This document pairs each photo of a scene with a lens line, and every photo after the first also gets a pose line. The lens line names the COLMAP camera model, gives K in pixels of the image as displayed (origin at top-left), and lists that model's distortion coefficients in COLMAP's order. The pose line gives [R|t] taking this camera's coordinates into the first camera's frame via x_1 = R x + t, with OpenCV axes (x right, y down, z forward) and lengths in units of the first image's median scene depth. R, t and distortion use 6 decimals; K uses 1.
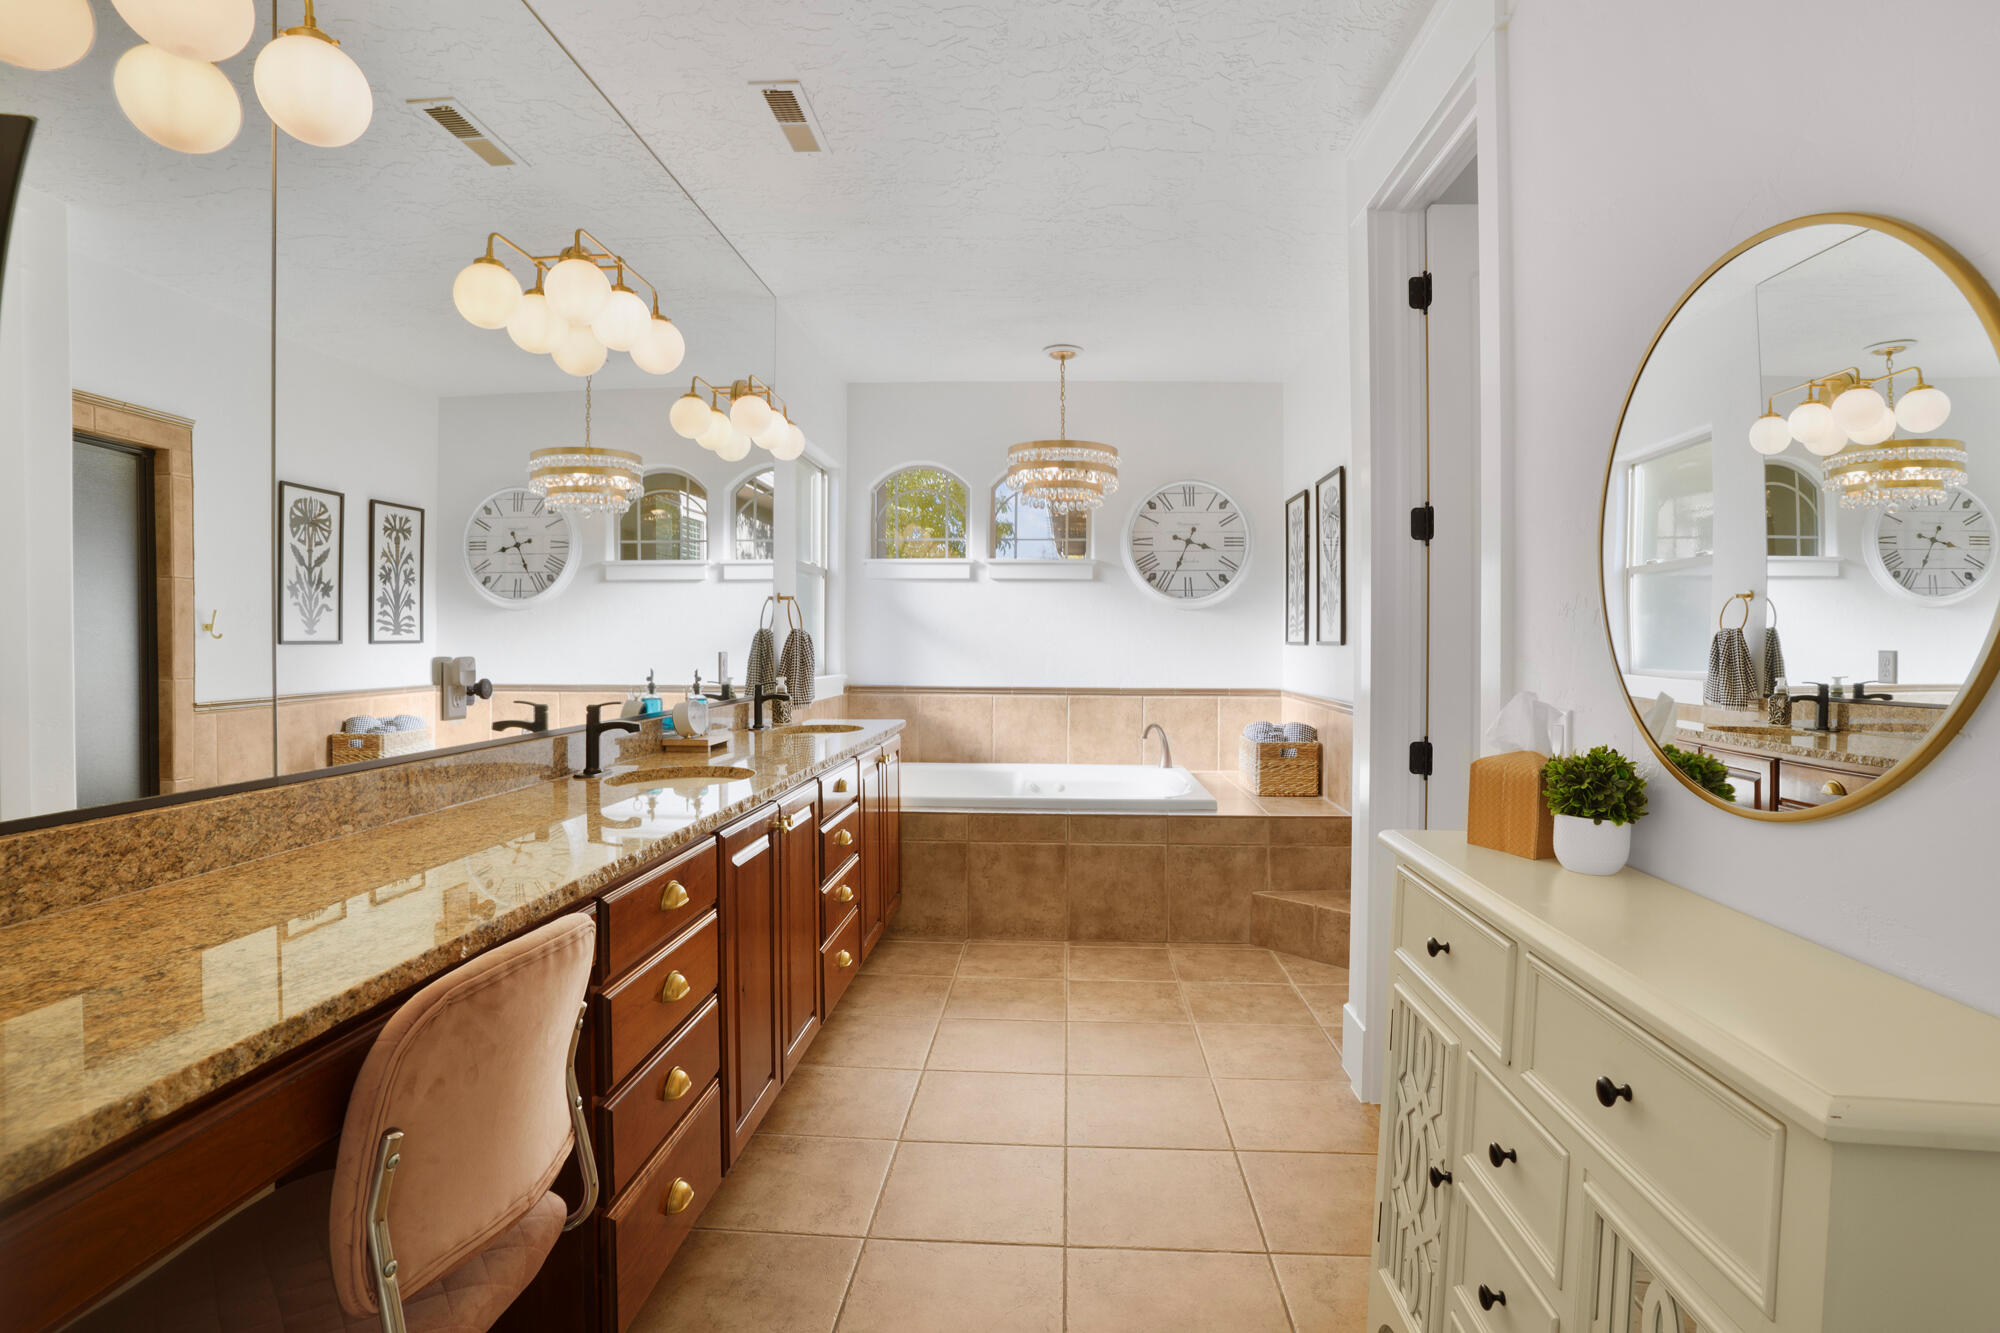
lens RADIAL K [[995.8, 0, 1019.8], [0, 995.8, 666.3], [0, 0, 1]] dist [-0.001700, 0.000042]
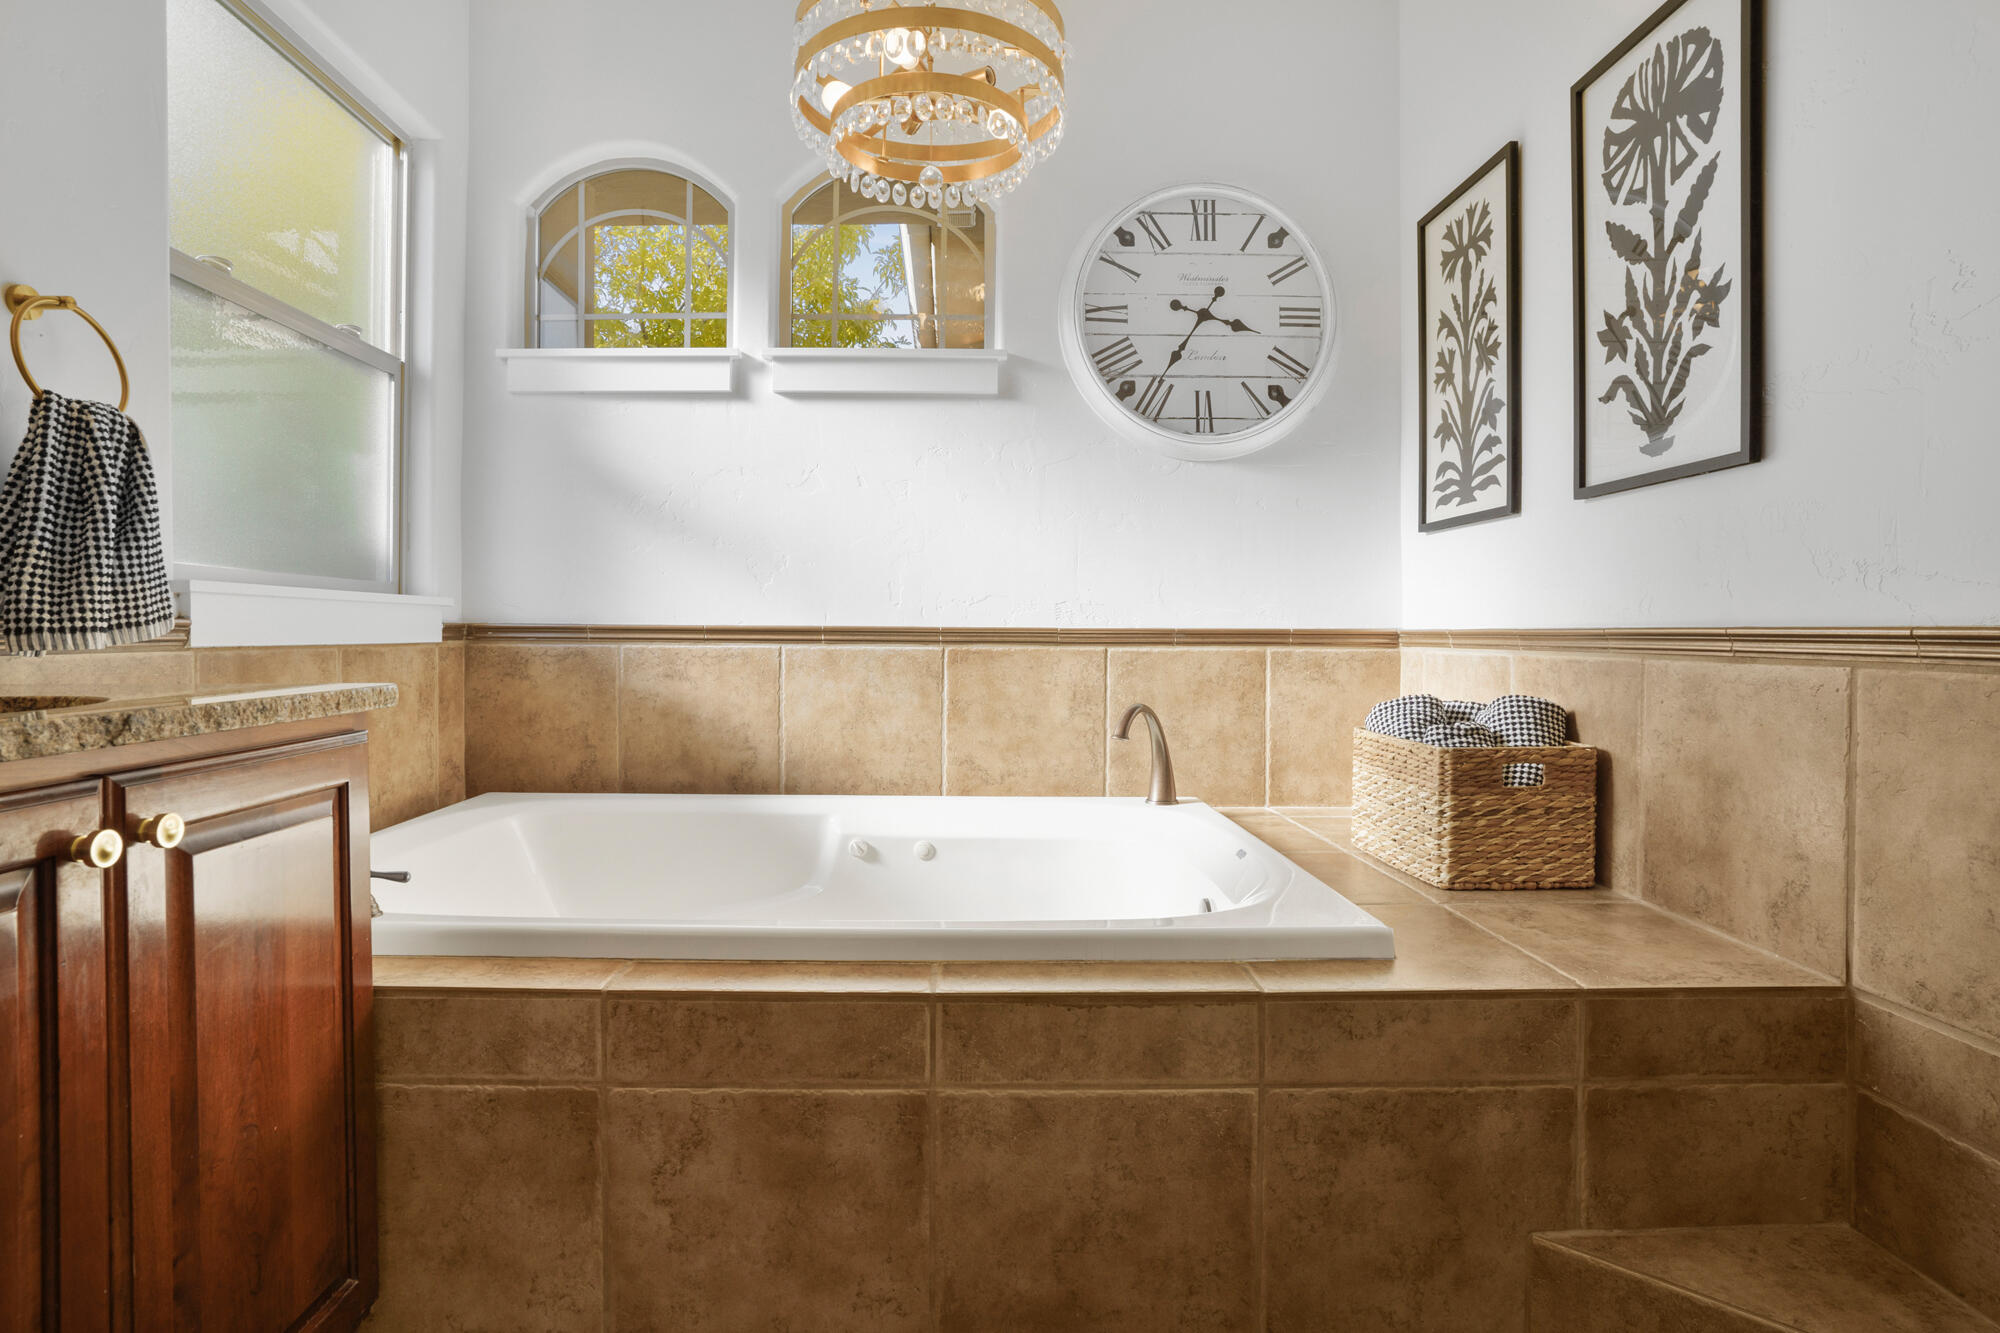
lens RADIAL K [[1084.5, 0, 990.8], [0, 1084.5, 661.8], [0, 0, 1]] dist [-0.007757, -0.000577]
pose [[0.996660, 0.000928, 0.081652, 0.033424], [-0.001219, 0.999993, 0.003506, 0.040961], [-0.081648, -0.003594, 0.996655, 0.582568]]
